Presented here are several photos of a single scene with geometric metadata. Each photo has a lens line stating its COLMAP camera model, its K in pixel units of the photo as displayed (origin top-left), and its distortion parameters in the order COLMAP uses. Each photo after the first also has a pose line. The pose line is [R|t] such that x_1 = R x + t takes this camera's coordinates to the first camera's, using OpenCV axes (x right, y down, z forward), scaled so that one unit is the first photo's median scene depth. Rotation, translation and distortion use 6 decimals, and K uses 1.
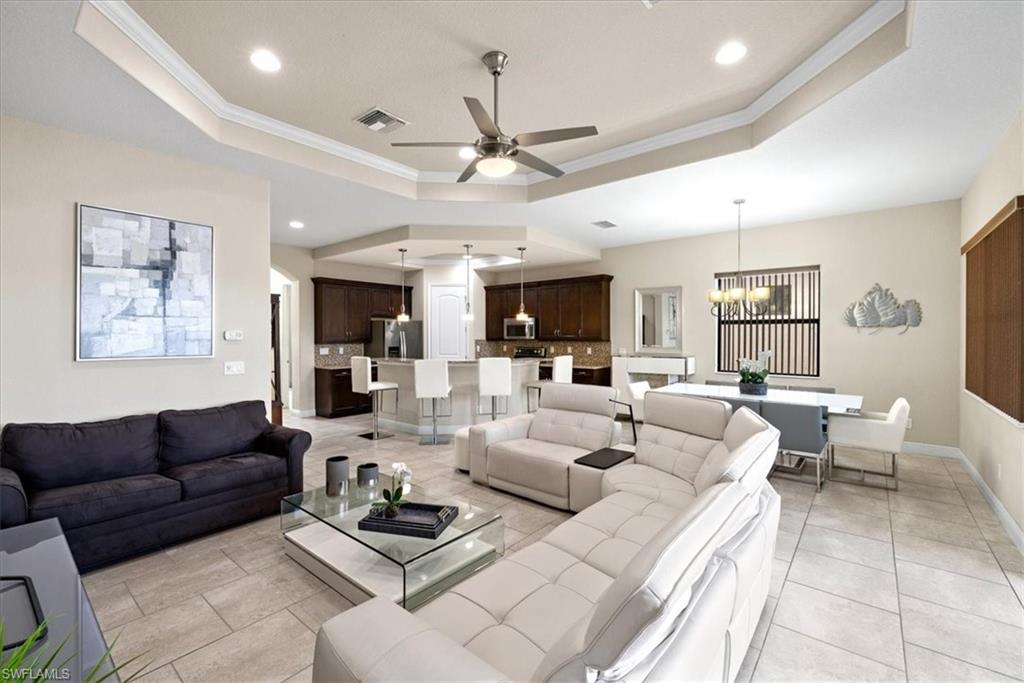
lens RADIAL K [[437.1, 0, 505.4], [0, 437.1, 338.7], [0, 0, 1]] dist [0.001024, 0.000299]
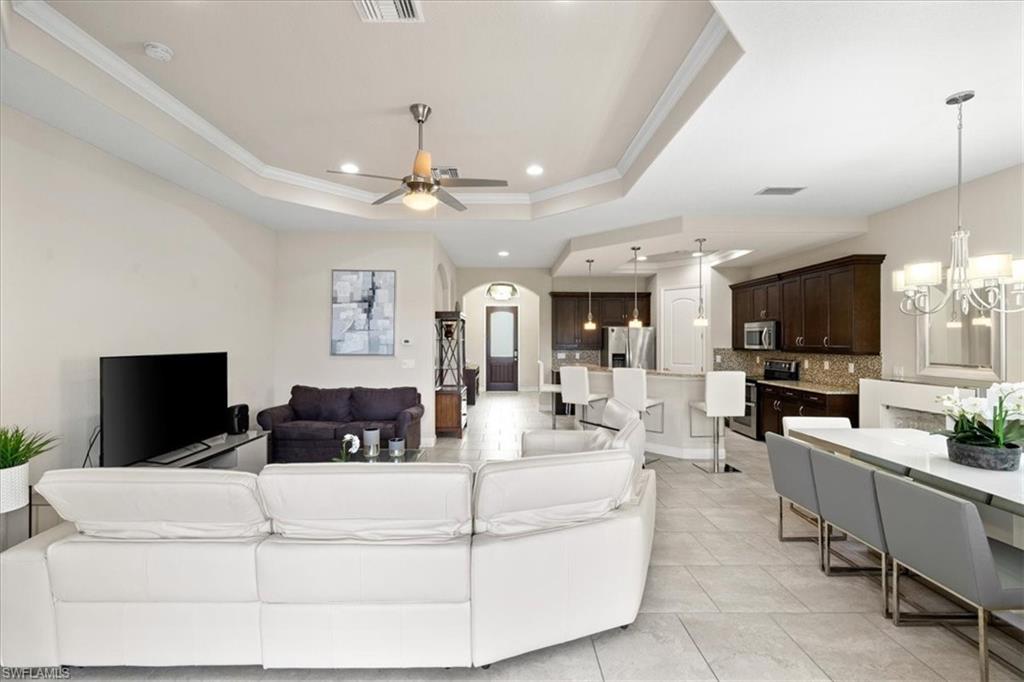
lens RADIAL K [[437.1, 0, 505.4], [0, 437.1, 338.2], [0, 0, 1]] dist [0.001024, 0.000299]
pose [[0.649279, 0.002845, -0.760545, 0.369313], [-0.012632, 0.999895, -0.007043, -0.007207], [0.760445, 0.014180, 0.649247, 0.149024]]
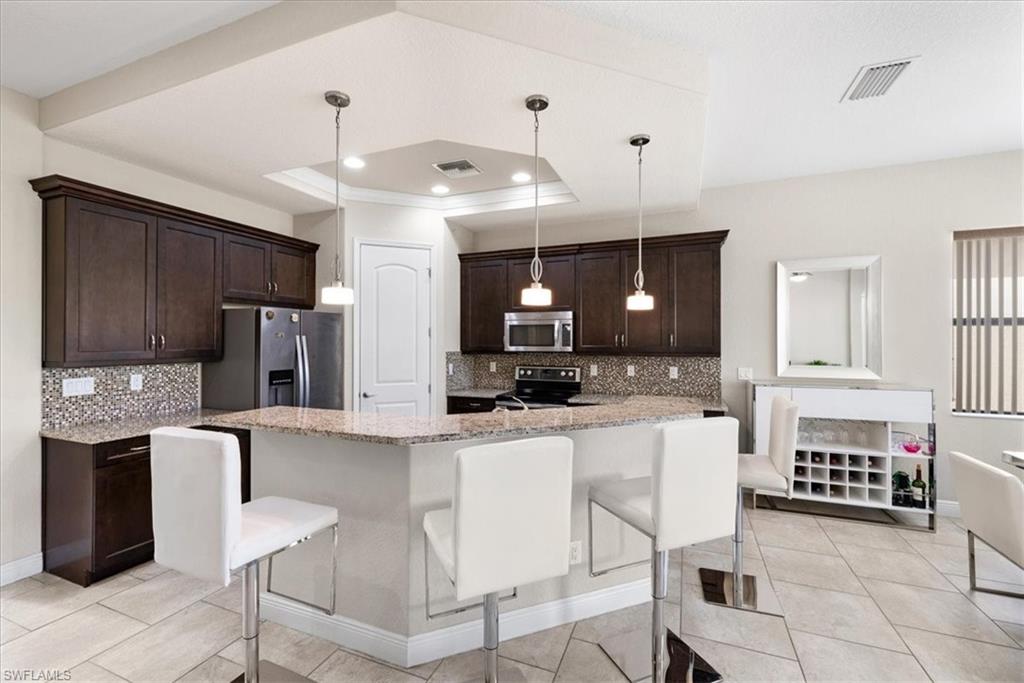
lens RADIAL K [[437.1, 0, 505.4], [0, 437.1, 338.7], [0, 0, 1]] dist [0.001024, 0.000299]
pose [[0.954996, 0.004872, 0.296578, -0.182059], [-0.000580, 0.999894, -0.014560, -0.007085], [-0.296617, 0.013733, 0.954898, 0.548304]]
